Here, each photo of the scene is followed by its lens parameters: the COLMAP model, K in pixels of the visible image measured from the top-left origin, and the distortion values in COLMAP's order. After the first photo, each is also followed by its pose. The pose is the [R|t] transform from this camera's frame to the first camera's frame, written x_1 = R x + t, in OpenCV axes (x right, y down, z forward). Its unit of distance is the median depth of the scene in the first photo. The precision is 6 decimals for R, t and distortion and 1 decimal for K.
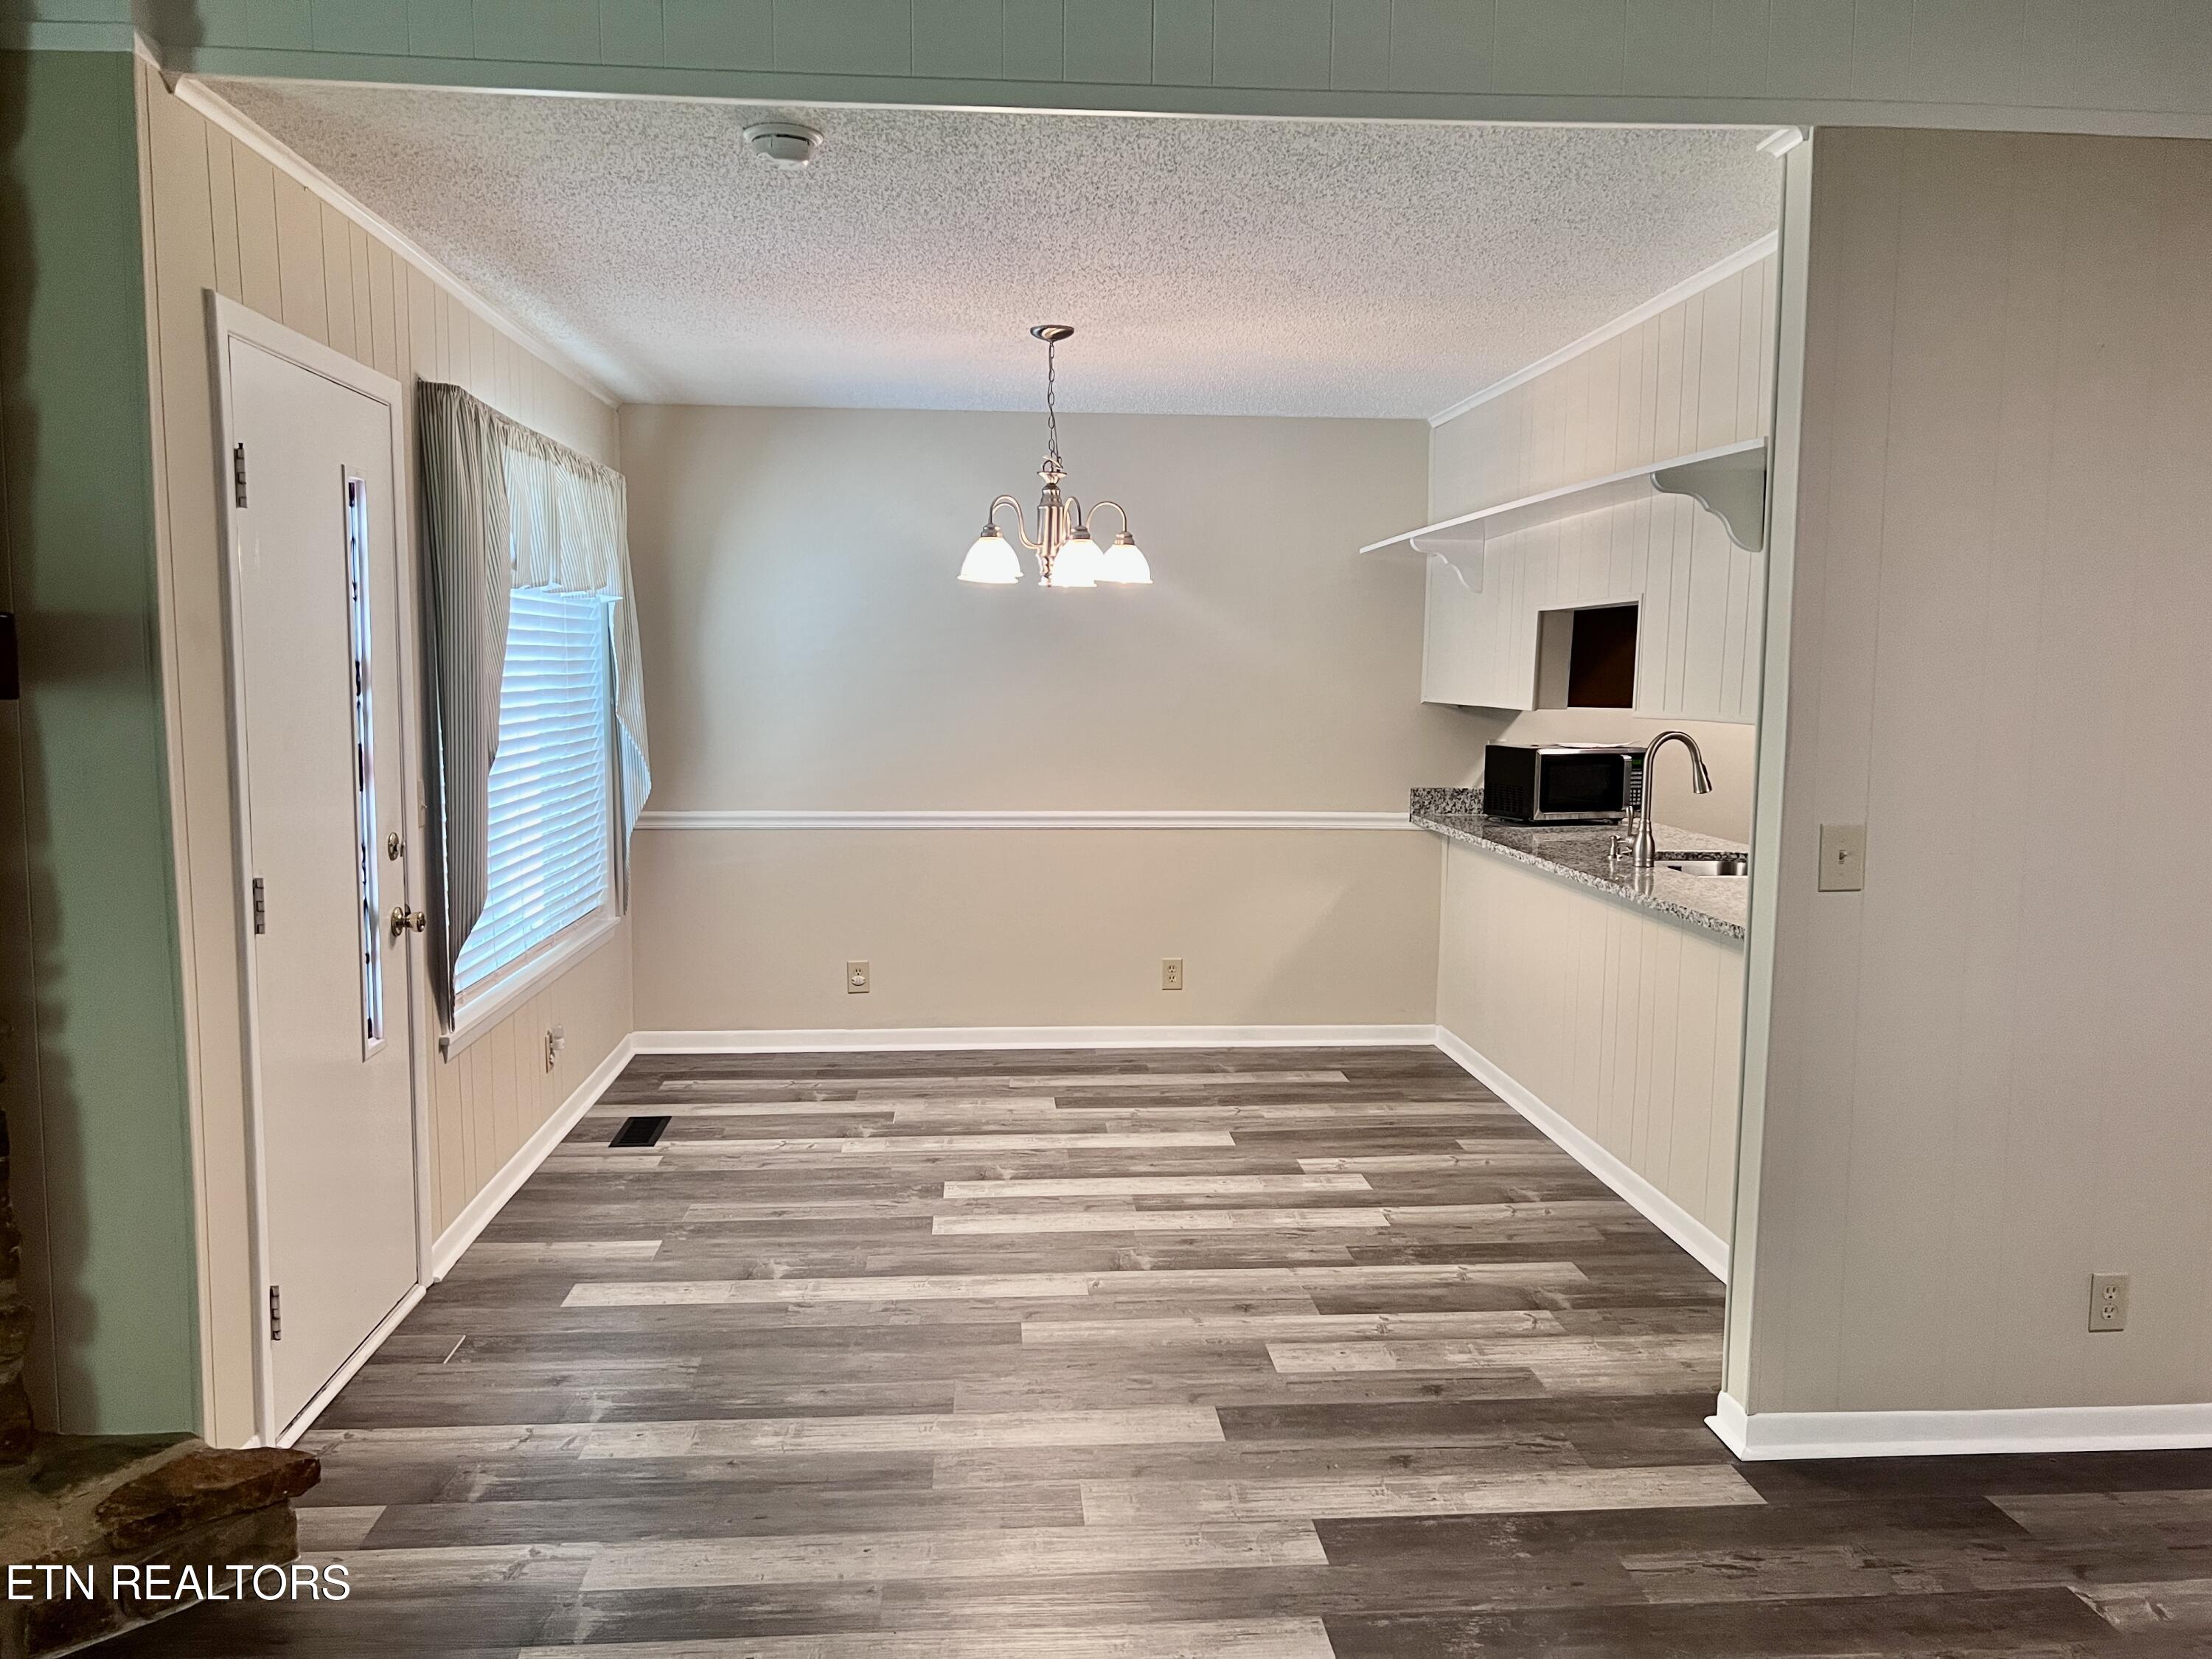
lens RADIAL K [[1678.5, 0, 1106.0], [0, 1678.5, 829.5], [0, 0, 1]] dist [0.063082, -0.065086]
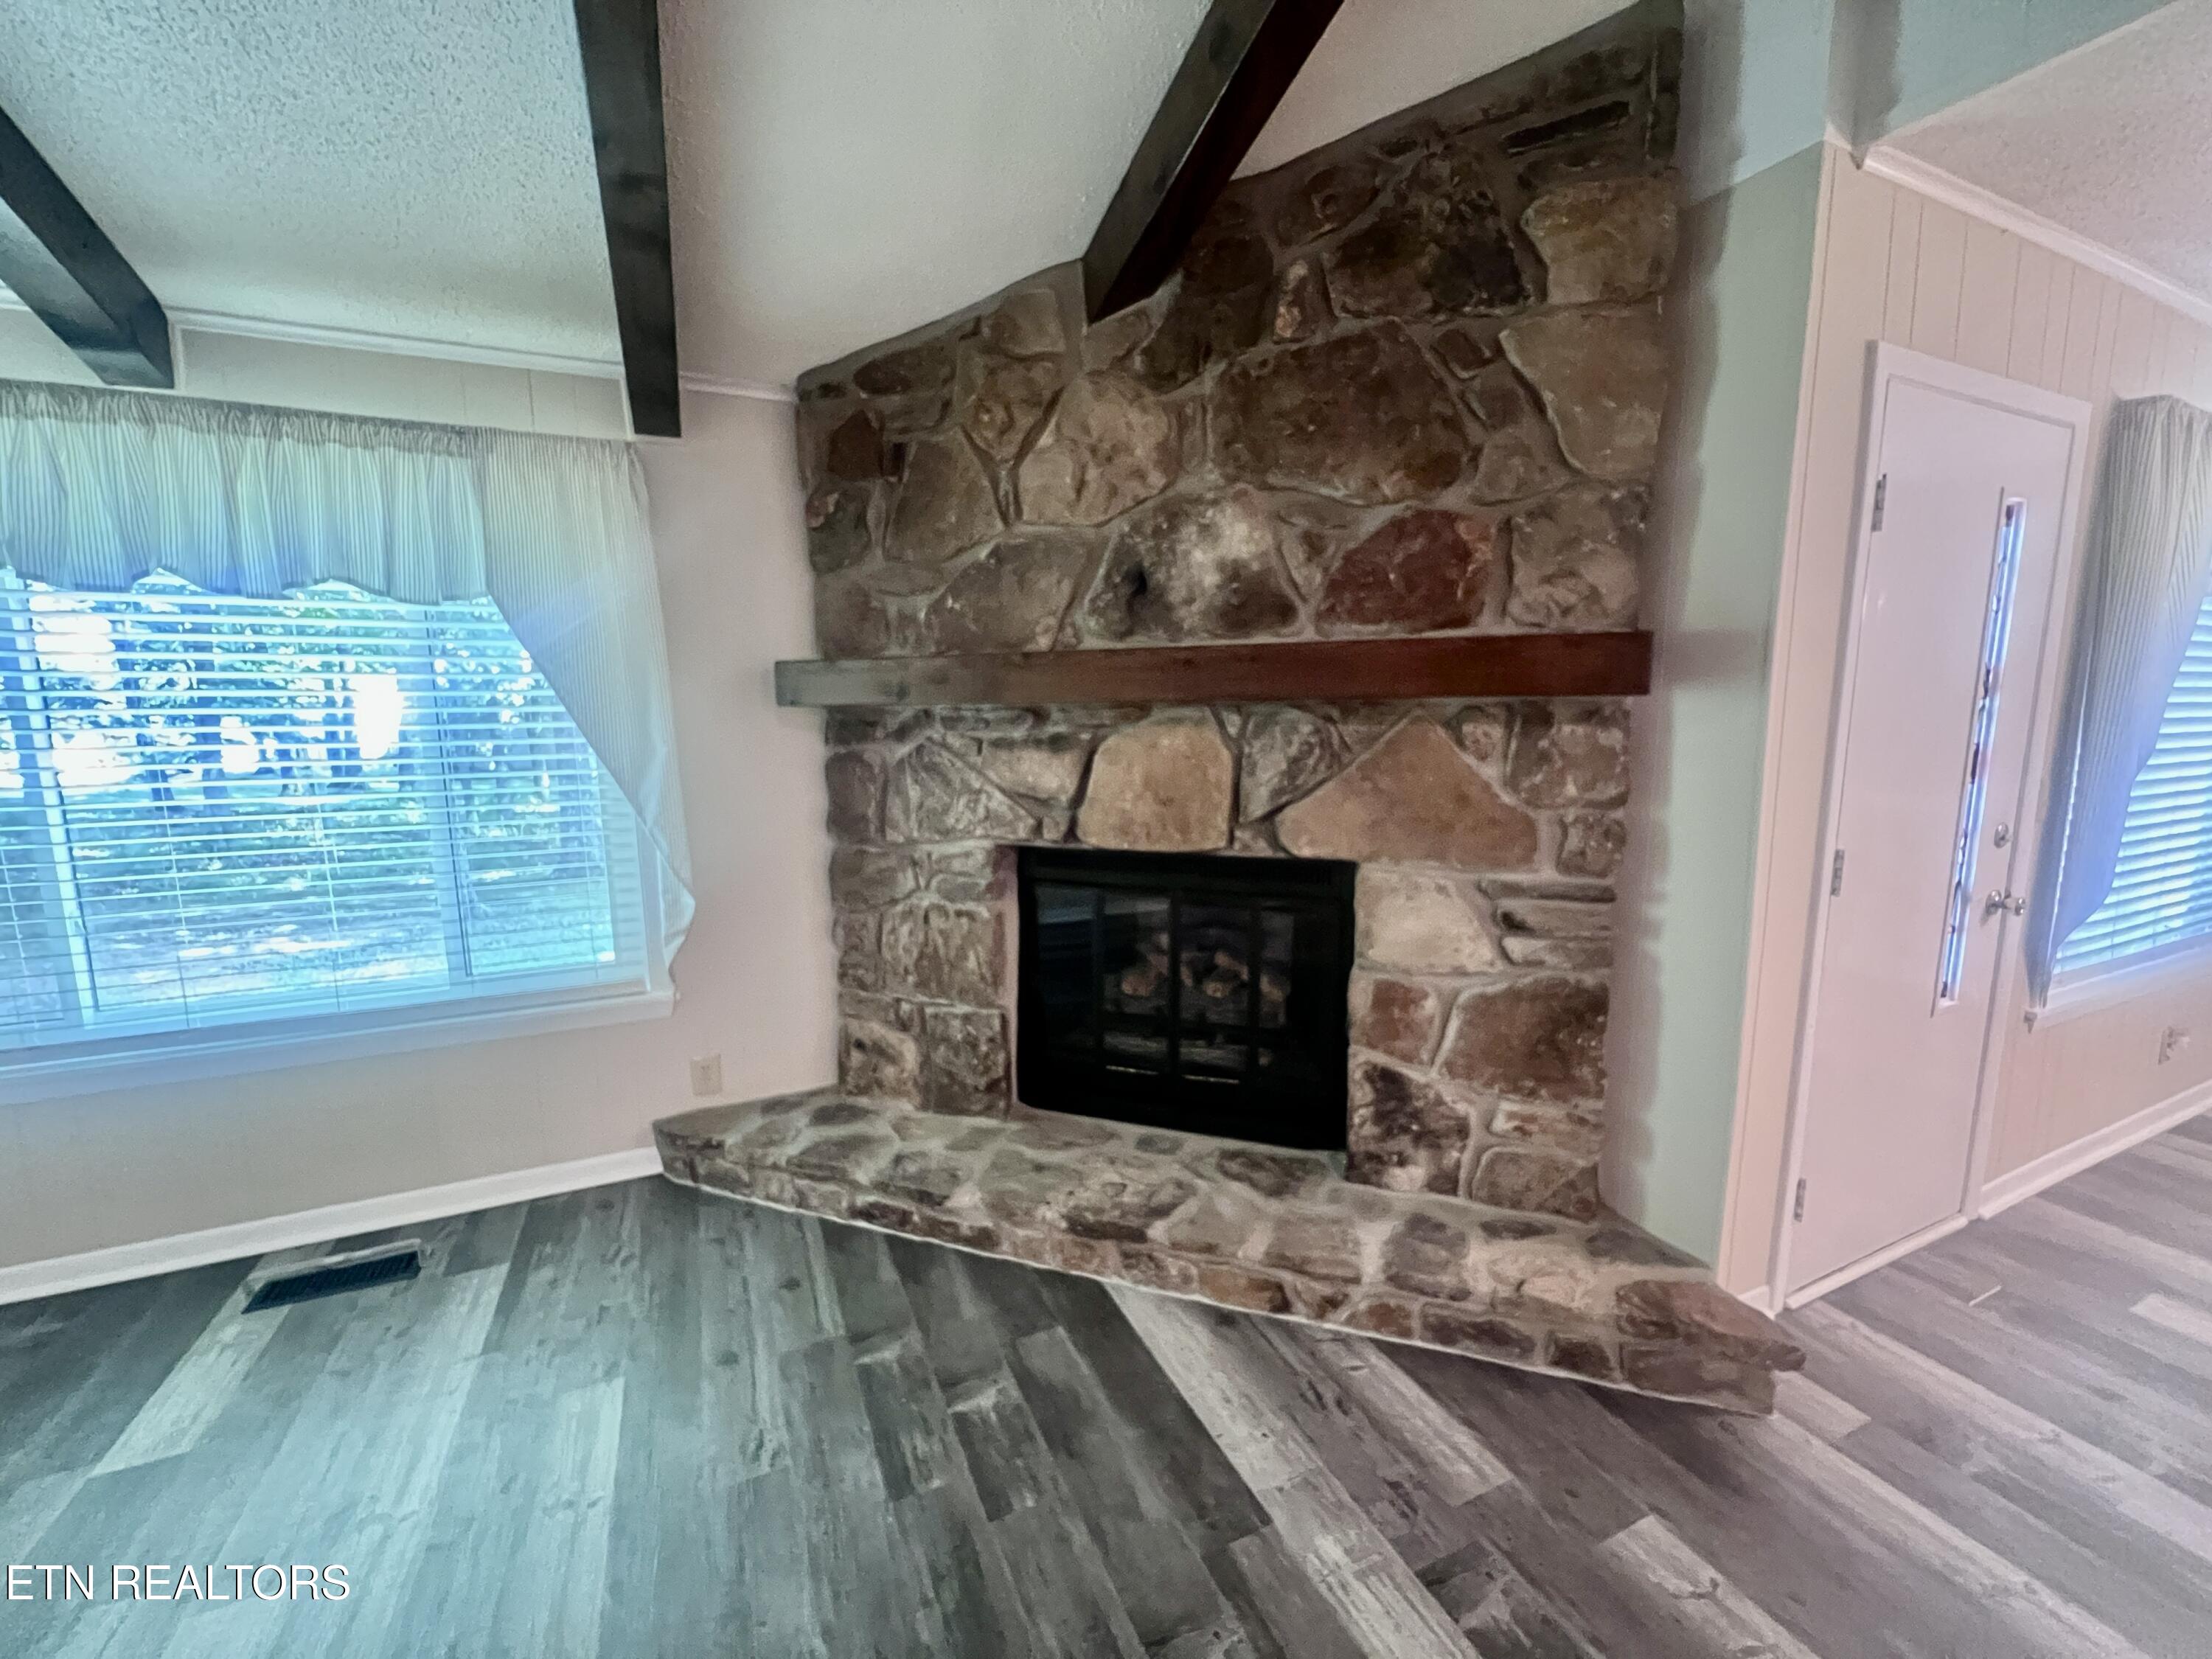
lens RADIAL K [[893.7, 0, 1104.4], [0, 893.7, 836.8], [0, 0, 1]] dist [-0.011499, 0.002727]
pose [[0.343343, 0.125439, -0.930796, -0.066871], [-0.081844, 0.991267, 0.103399, -0.001349], [0.935637, 0.040679, 0.350611, 0.202994]]
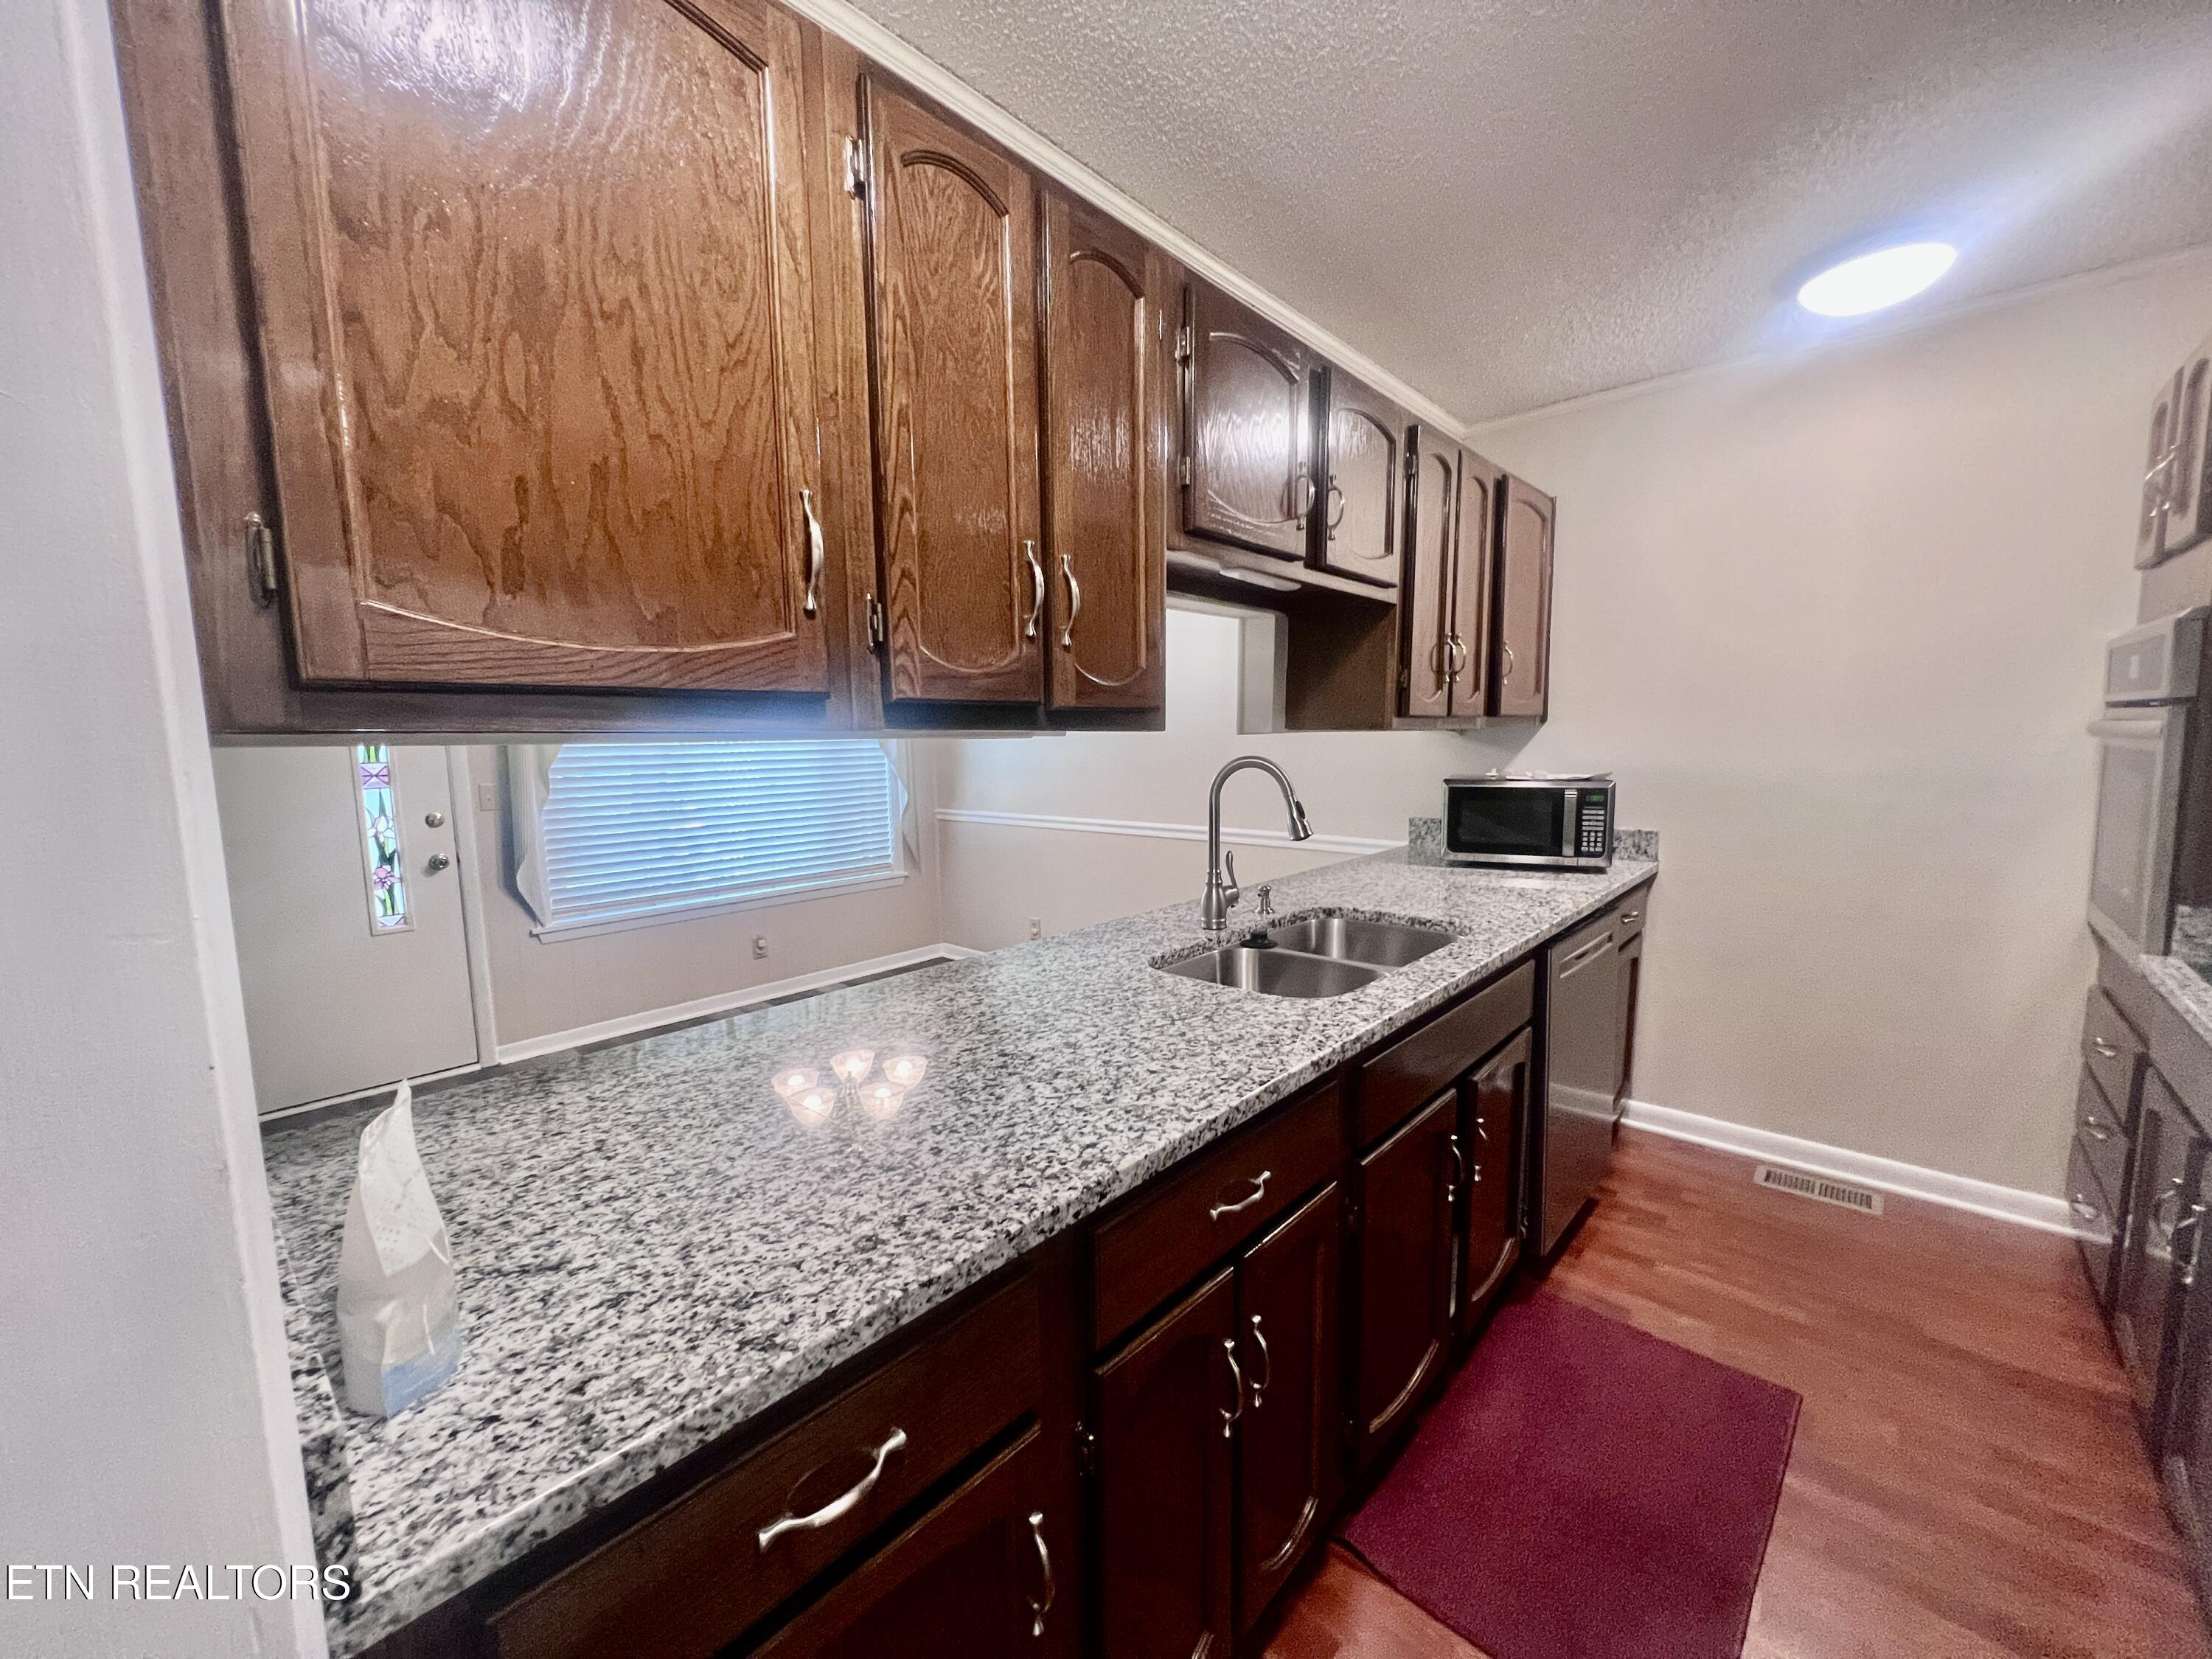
lens RADIAL K [[870.6, 0, 1106.0], [0, 870.6, 829.5], [0, 0, 1]] dist [0.001242, 0.000278]
pose [[0.687348, 0.062885, -0.723601, 0.626015], [-0.048913, 0.997991, 0.040270, -0.042758], [0.724679, 0.007714, 0.689043, 0.738633]]
